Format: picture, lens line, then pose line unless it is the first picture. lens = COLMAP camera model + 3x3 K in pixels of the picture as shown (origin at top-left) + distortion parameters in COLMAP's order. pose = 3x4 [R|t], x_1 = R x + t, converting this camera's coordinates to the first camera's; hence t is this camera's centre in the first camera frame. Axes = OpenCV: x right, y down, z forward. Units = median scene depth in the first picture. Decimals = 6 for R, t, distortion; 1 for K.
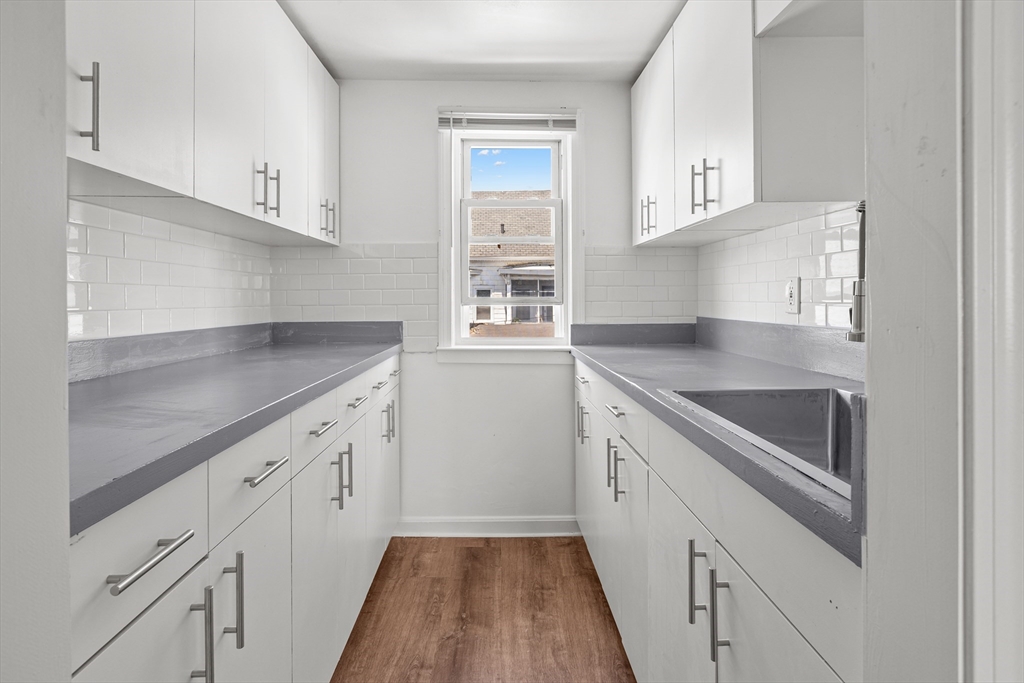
lens RADIAL K [[569.9, 0, 511.7], [0, 569.9, 301.8], [0, 0, 1]] dist [0.000629, 0.000002]
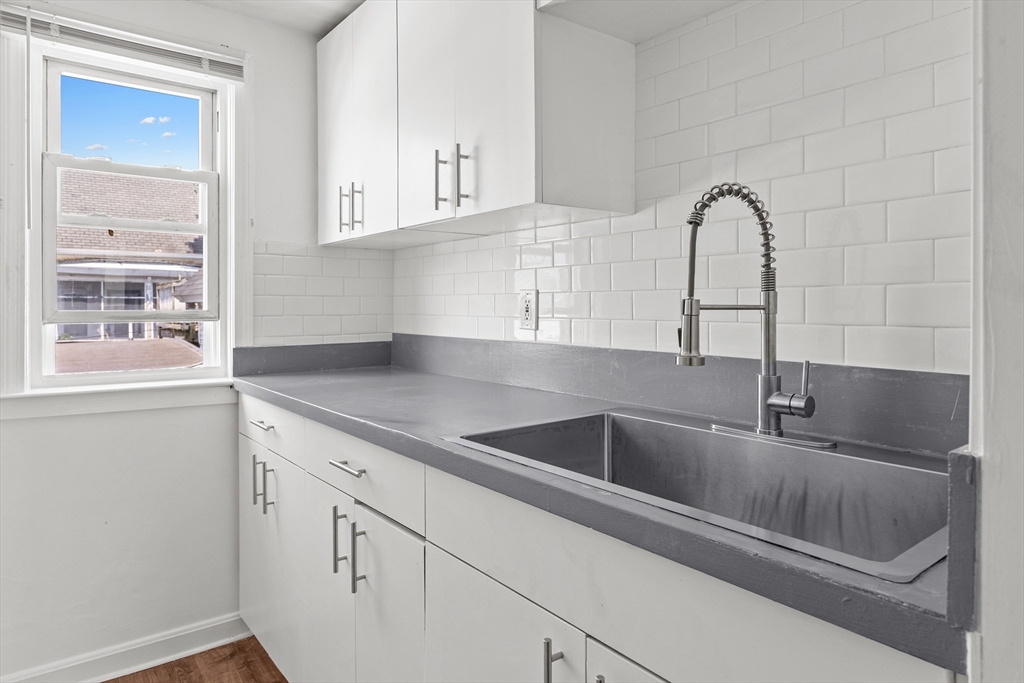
lens RADIAL K [[633.8, 0, 511.9], [0, 633.8, 304.8], [0, 0, 1]] dist [0.001528, -0.001219]
pose [[0.803481, 0.003183, 0.595322, -0.092910], [0.001727, 0.999969, -0.007678, -0.008421], [-0.595328, 0.007198, 0.803450, 0.147083]]
